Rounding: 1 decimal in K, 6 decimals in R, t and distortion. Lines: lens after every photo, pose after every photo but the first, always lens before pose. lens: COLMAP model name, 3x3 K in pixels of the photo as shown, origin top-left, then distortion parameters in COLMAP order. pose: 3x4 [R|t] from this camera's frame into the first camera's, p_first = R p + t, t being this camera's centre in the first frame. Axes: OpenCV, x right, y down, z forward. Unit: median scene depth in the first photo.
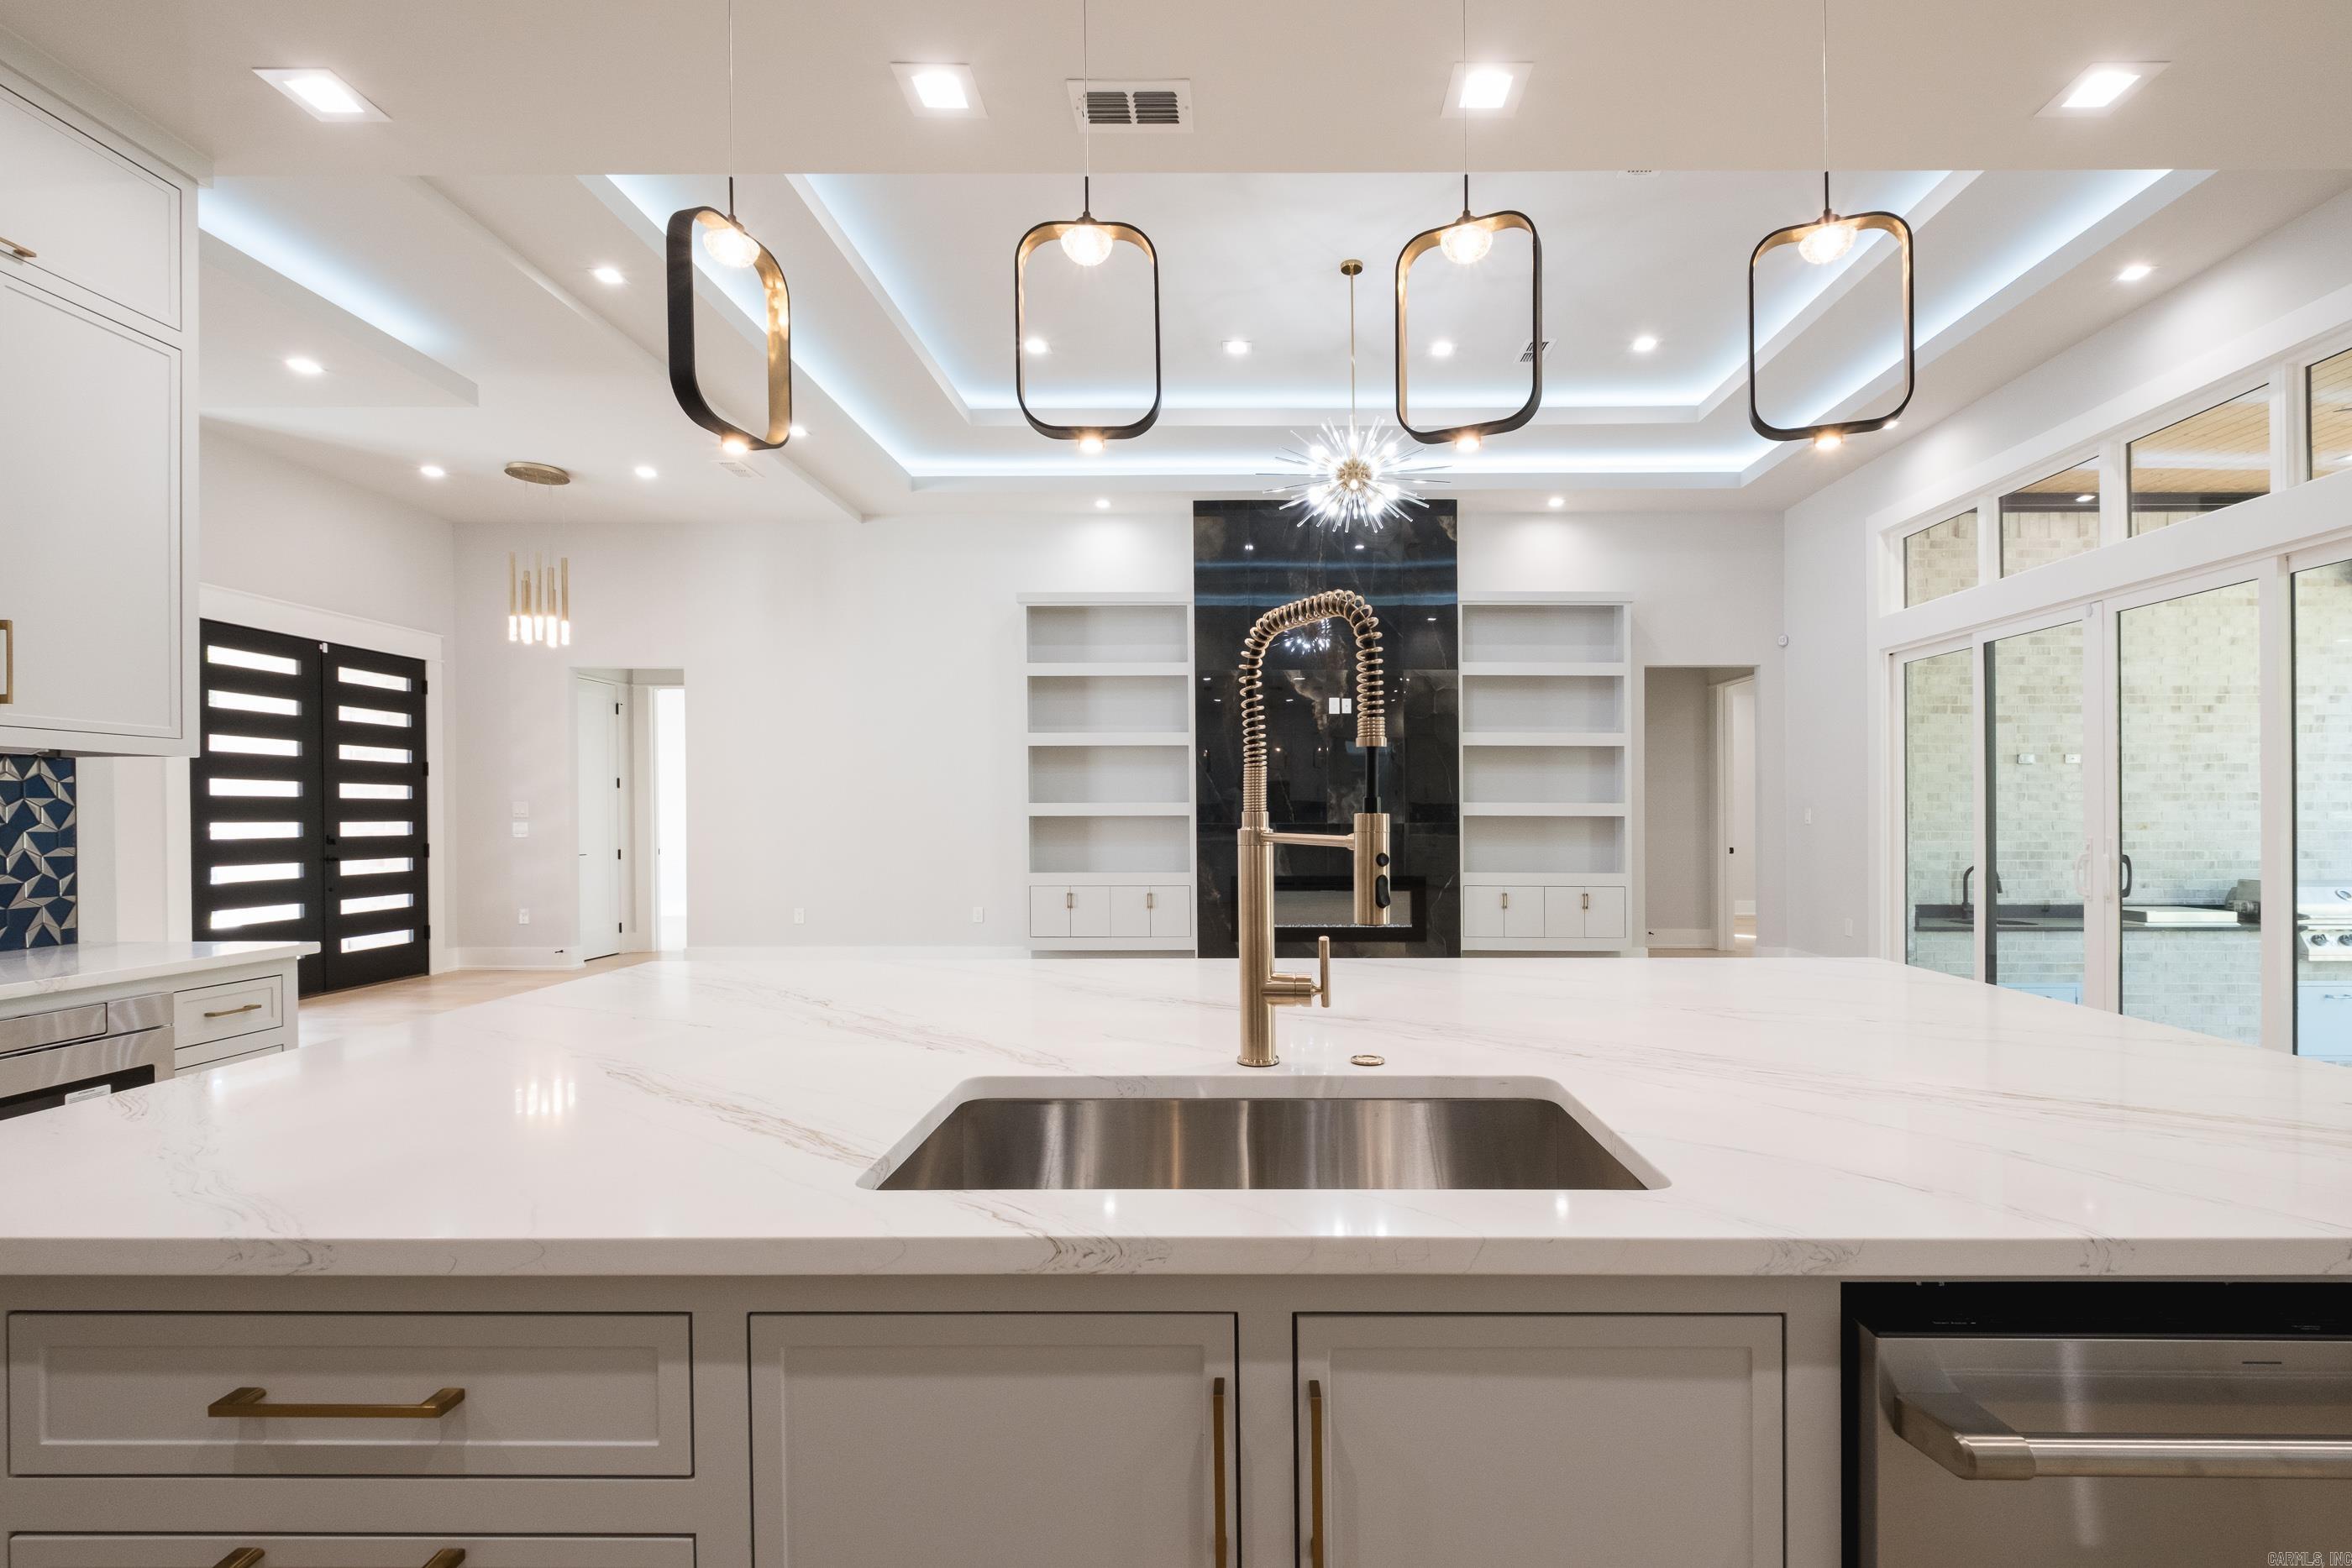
lens RADIAL K [[1012.0, 0, 1243.3], [0, 1012.0, 810.4], [0, 0, 1]] dist [0.011935, -0.007155]
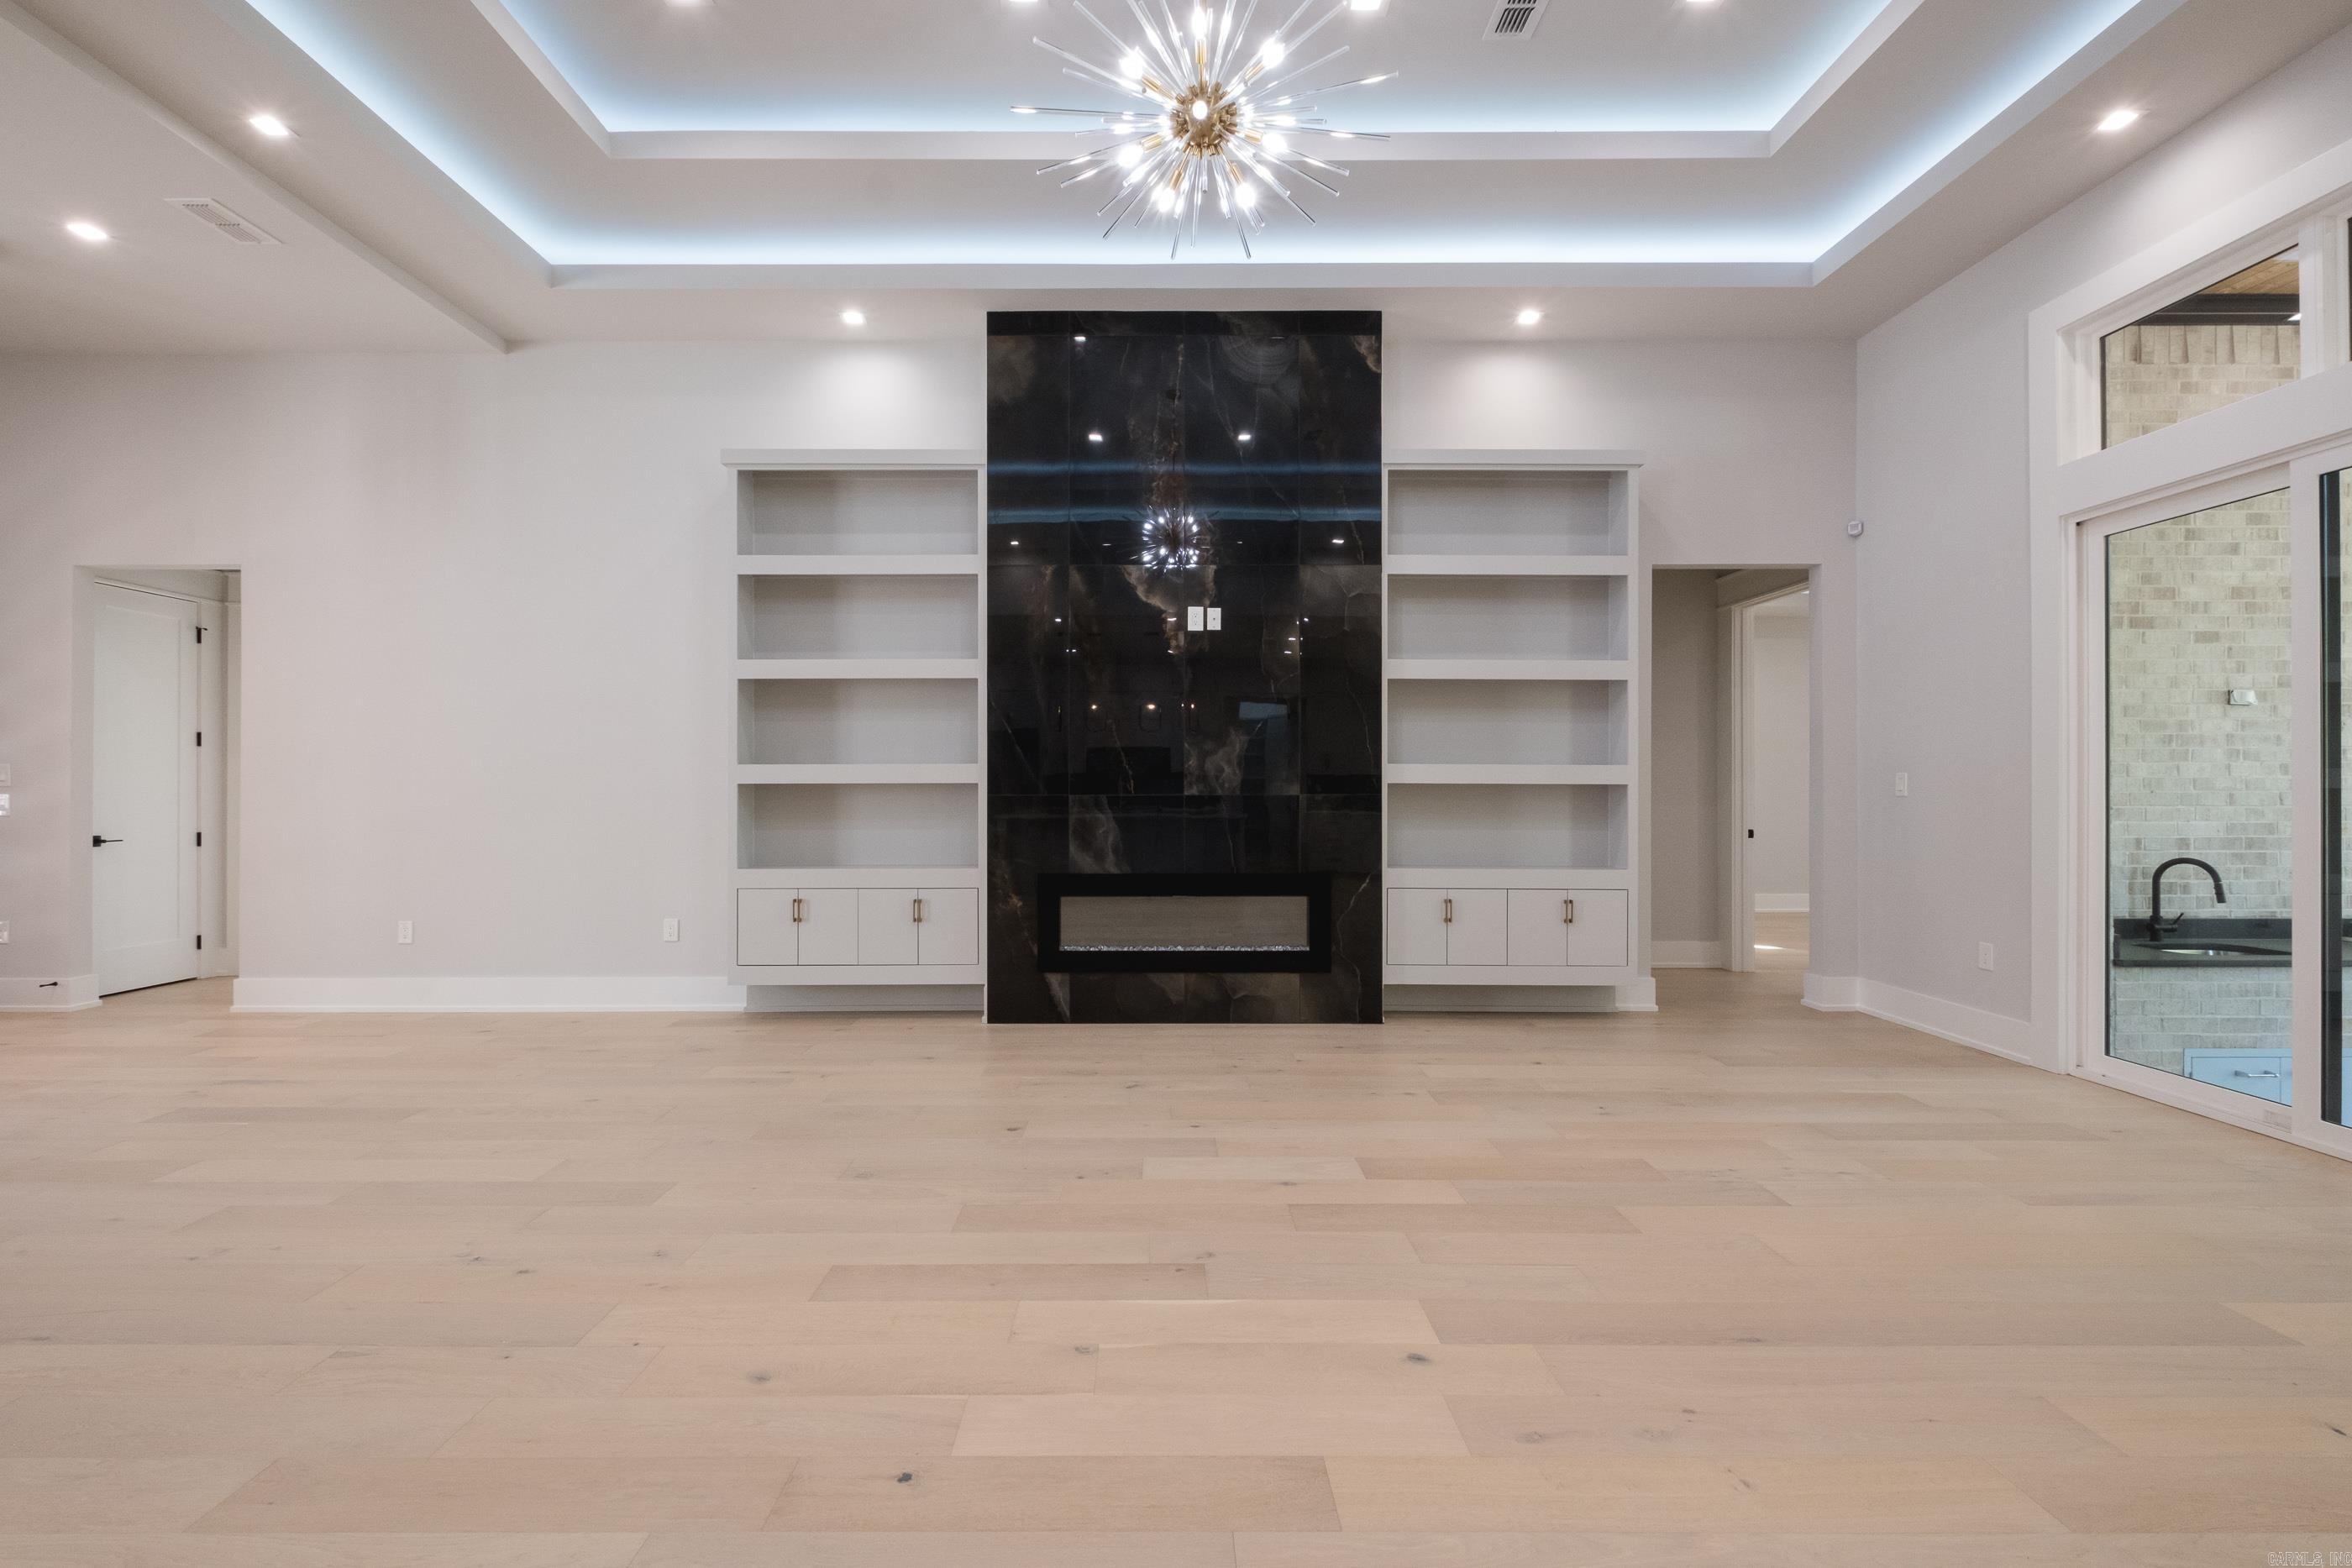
lens RADIAL K [[1012.0, 0, 1152.4], [0, 1012.0, 794.2], [0, 0, 1]] dist [0.011935, -0.007155]
pose [[0.999913, 0.000413, 0.013187, 0.052382], [-0.000492, 0.999982, 0.006037, 0.008070], [-0.013184, -0.006043, 0.999895, 0.333248]]
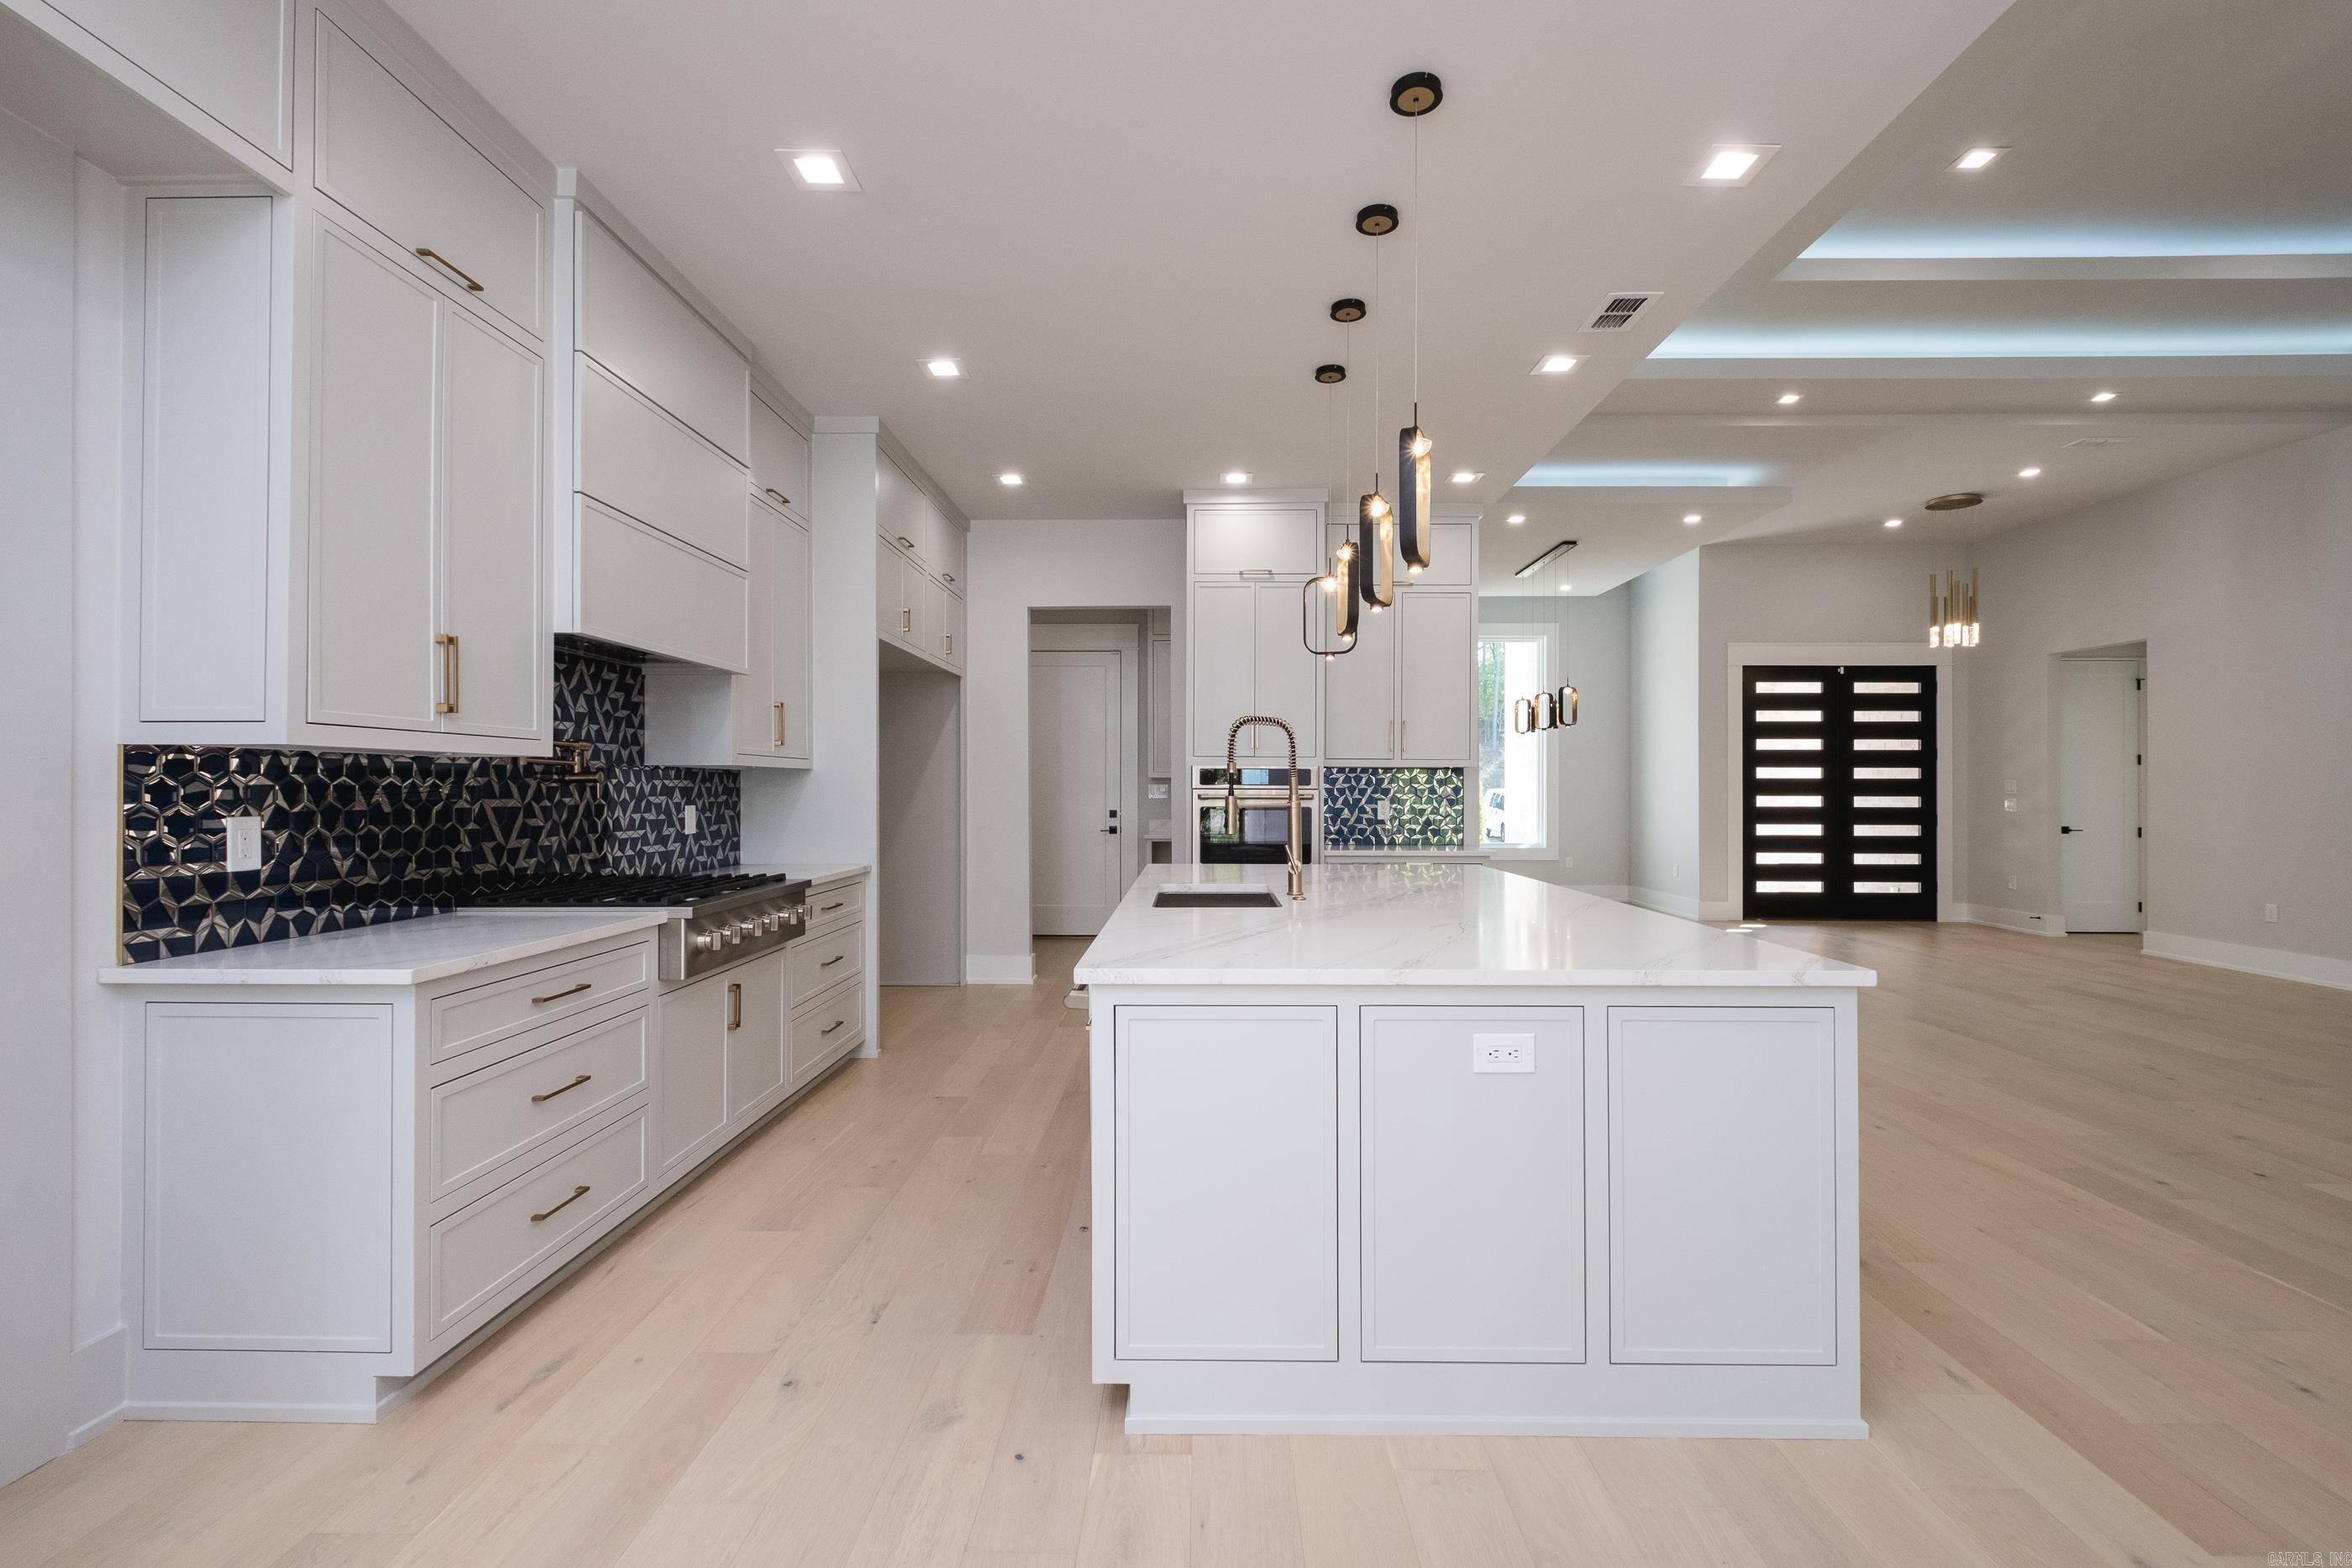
lens RADIAL K [[1012.0, 0, 1190.2], [0, 1012.0, 784.7], [0, 0, 1]] dist [0.011935, -0.007155]
pose [[0.001564, -0.001414, -0.999998, 0.430688], [0.002925, 0.999995, -0.001409, -0.004720], [0.999994, -0.002923, 0.001568, 0.104169]]
